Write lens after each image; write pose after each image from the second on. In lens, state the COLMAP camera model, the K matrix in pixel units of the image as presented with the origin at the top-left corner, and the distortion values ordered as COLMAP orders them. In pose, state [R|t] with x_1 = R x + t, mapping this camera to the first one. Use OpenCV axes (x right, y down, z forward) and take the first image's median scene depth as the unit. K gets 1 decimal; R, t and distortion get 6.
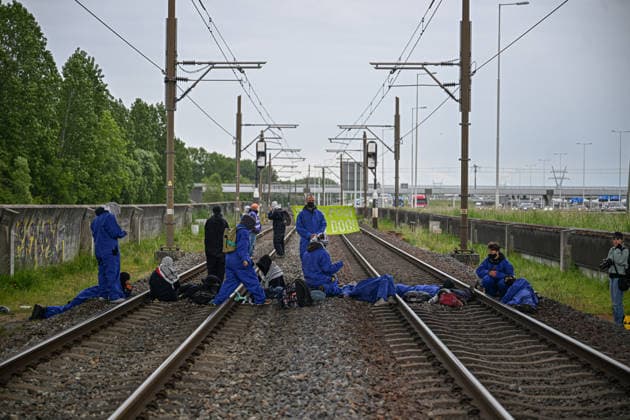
lens RADIAL K [[514.1, 0, 315.0], [0, 514.1, 210.0], [0, 0, 1]] dist [0.012348, 0.003973]
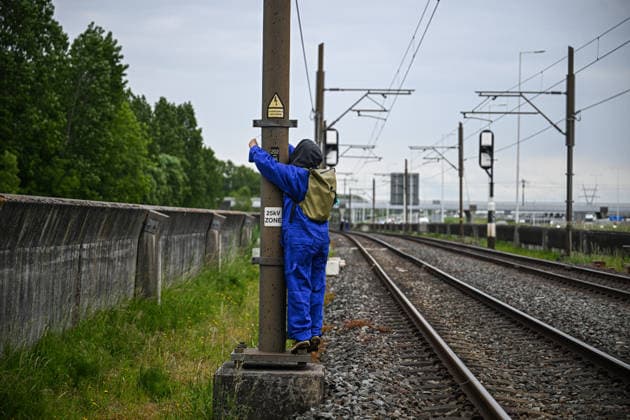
lens RADIAL K [[467.1, 0, 315.0], [0, 467.1, 210.0], [0, 0, 1]] dist [-0.003731, -0.000378]
pose [[0.999861, 0.005975, -0.015590, -0.091733], [-0.006554, 0.999280, -0.037378, 0.002437], [0.015356, 0.037475, 0.999180, 0.274969]]
